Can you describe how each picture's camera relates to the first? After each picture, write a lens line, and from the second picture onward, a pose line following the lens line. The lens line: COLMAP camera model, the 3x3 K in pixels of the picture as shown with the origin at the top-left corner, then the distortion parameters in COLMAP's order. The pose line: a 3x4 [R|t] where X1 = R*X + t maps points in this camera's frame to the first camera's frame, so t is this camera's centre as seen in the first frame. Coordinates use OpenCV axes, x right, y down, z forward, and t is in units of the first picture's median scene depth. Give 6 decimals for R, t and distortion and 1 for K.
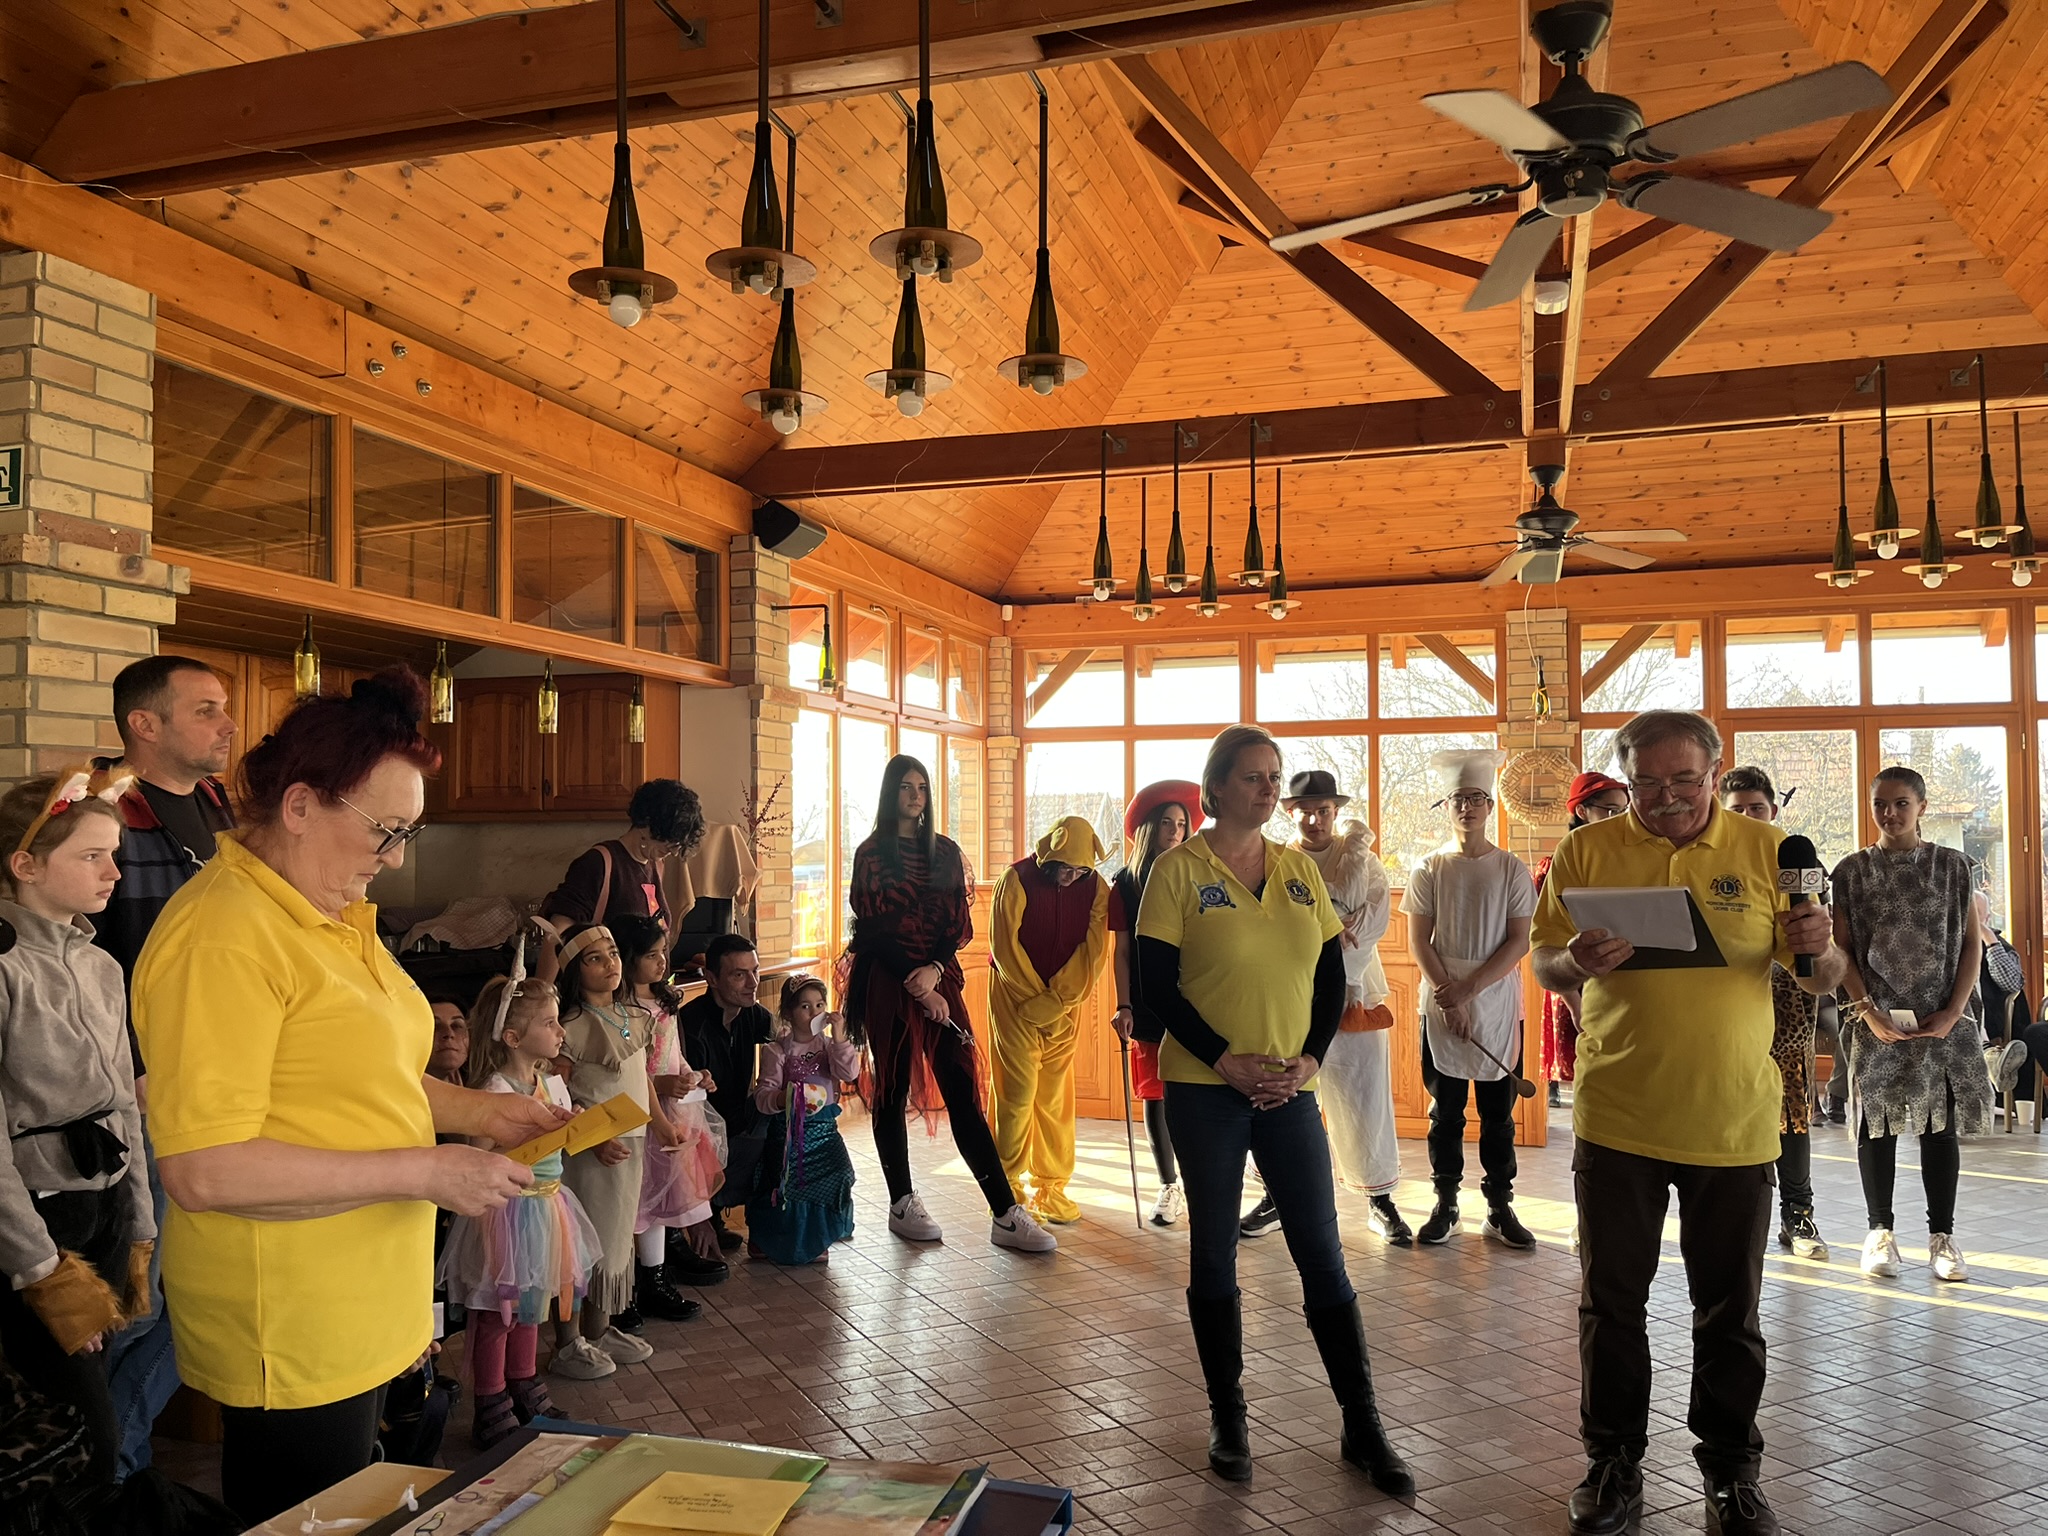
lens RADIAL K [[1610.2, 0, 989.5], [0, 1610.2, 774.6], [0, 0, 1]] dist [0.077883, -0.117924]
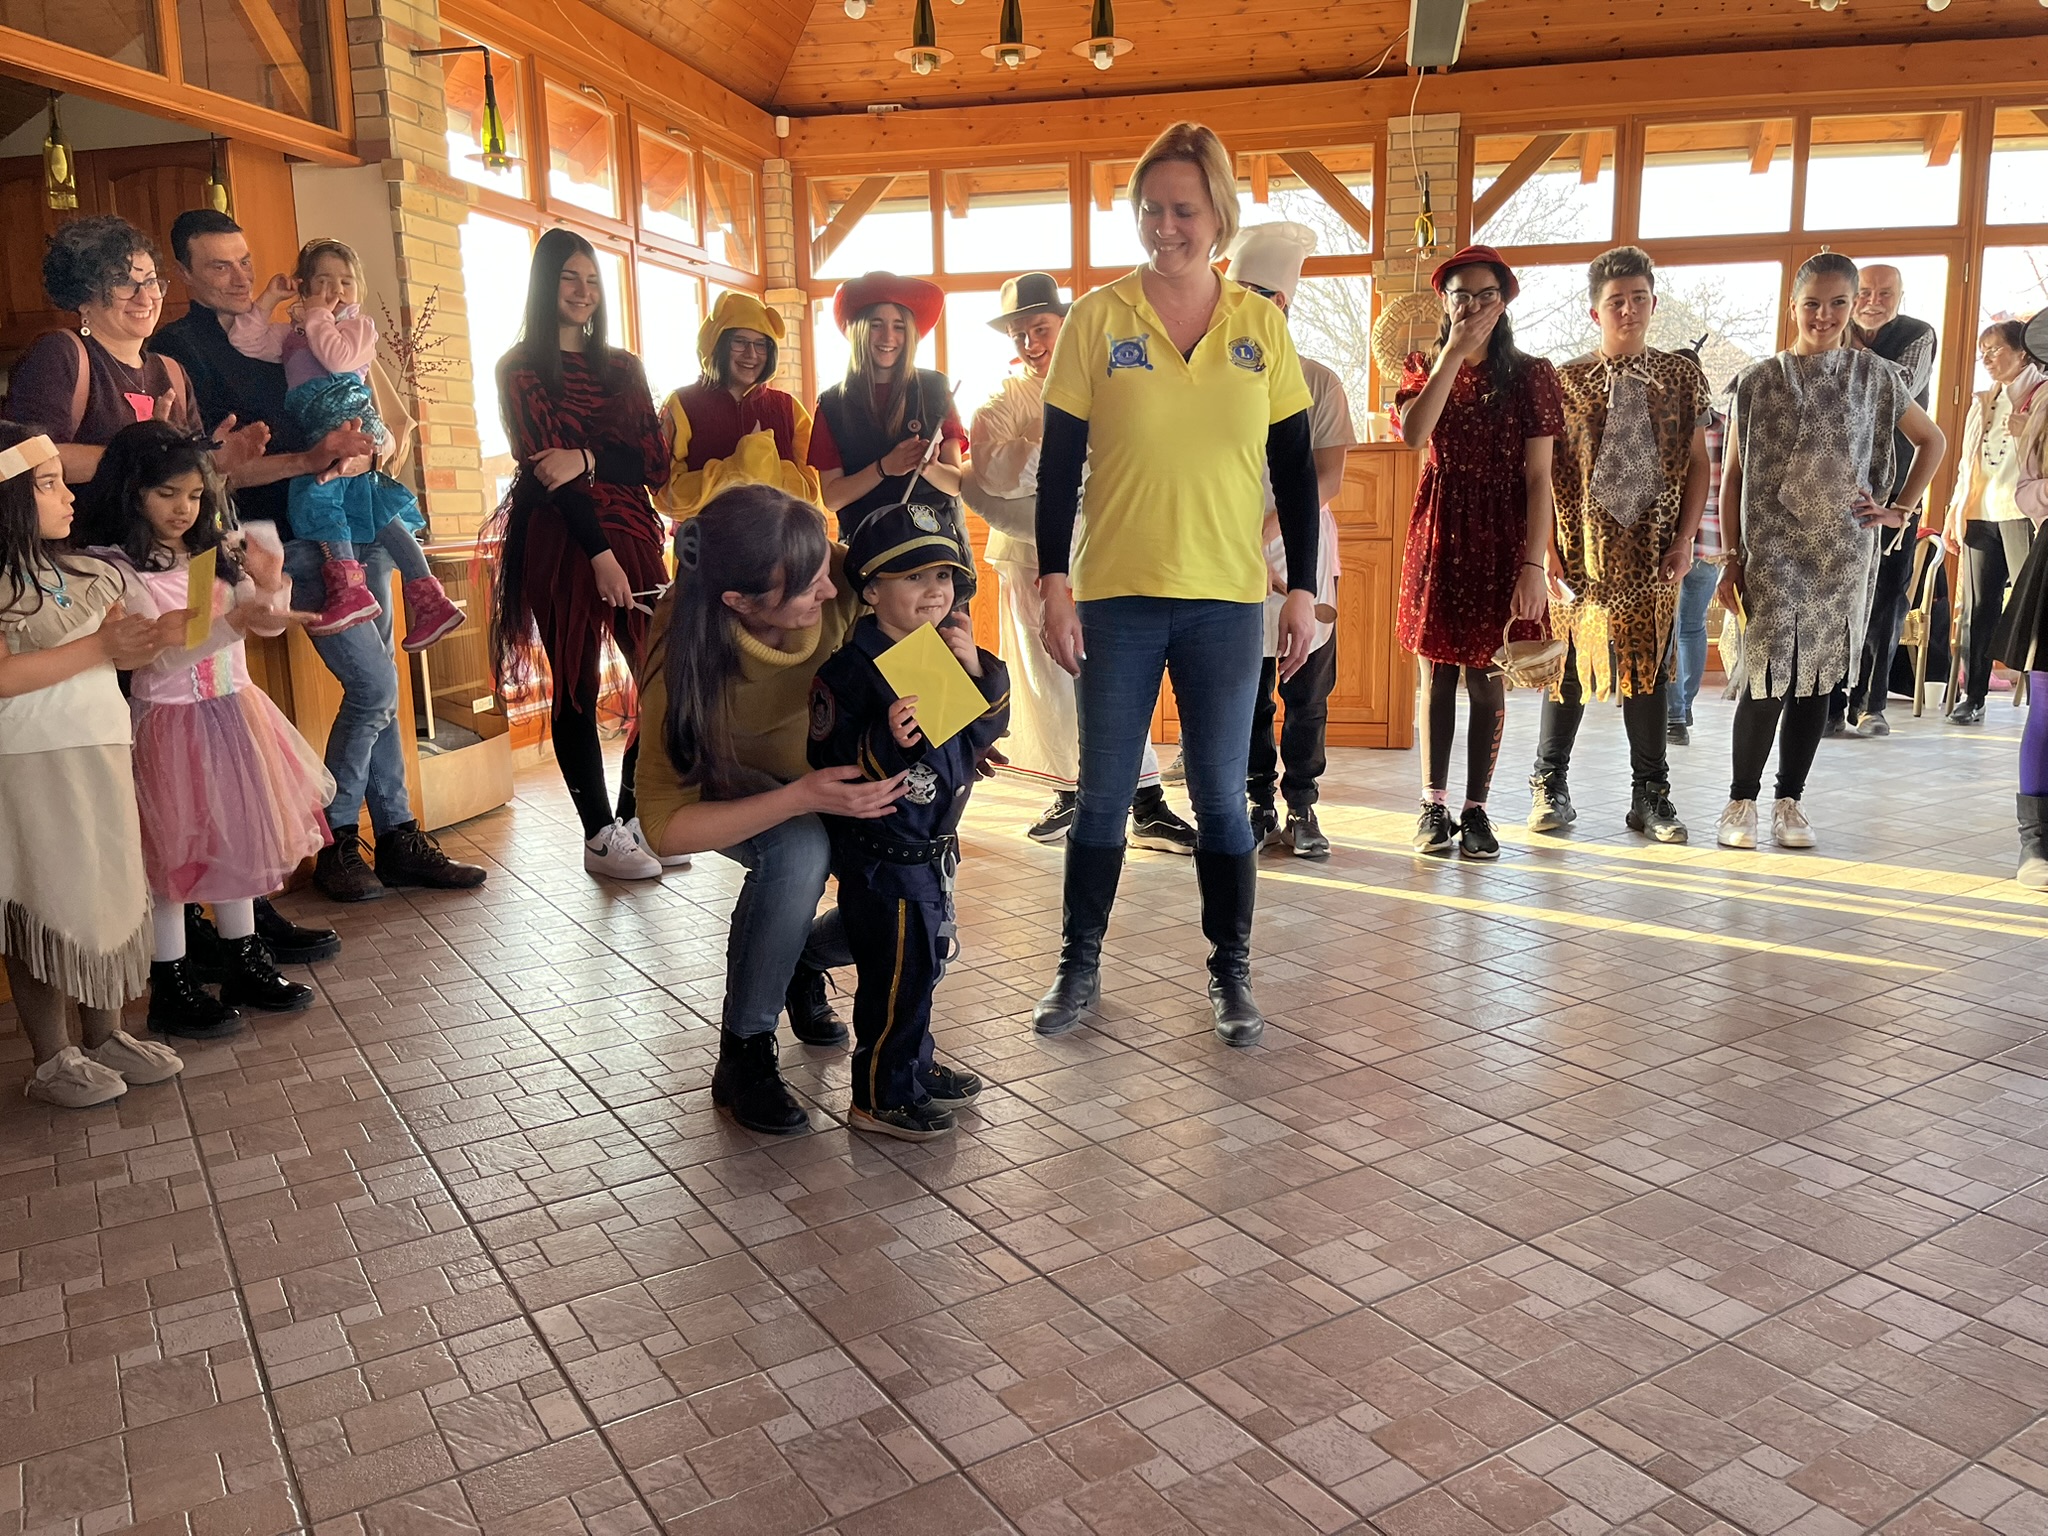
lens RADIAL K [[1610.2, 0, 989.5], [0, 1610.2, 774.6], [0, 0, 1]] dist [0.077883, -0.117924]
pose [[0.996086, -0.033612, 0.081751, 0.038861], [0.015166, 0.976153, 0.216553, 0.042798], [-0.087081, -0.214466, 0.972842, 0.145071]]
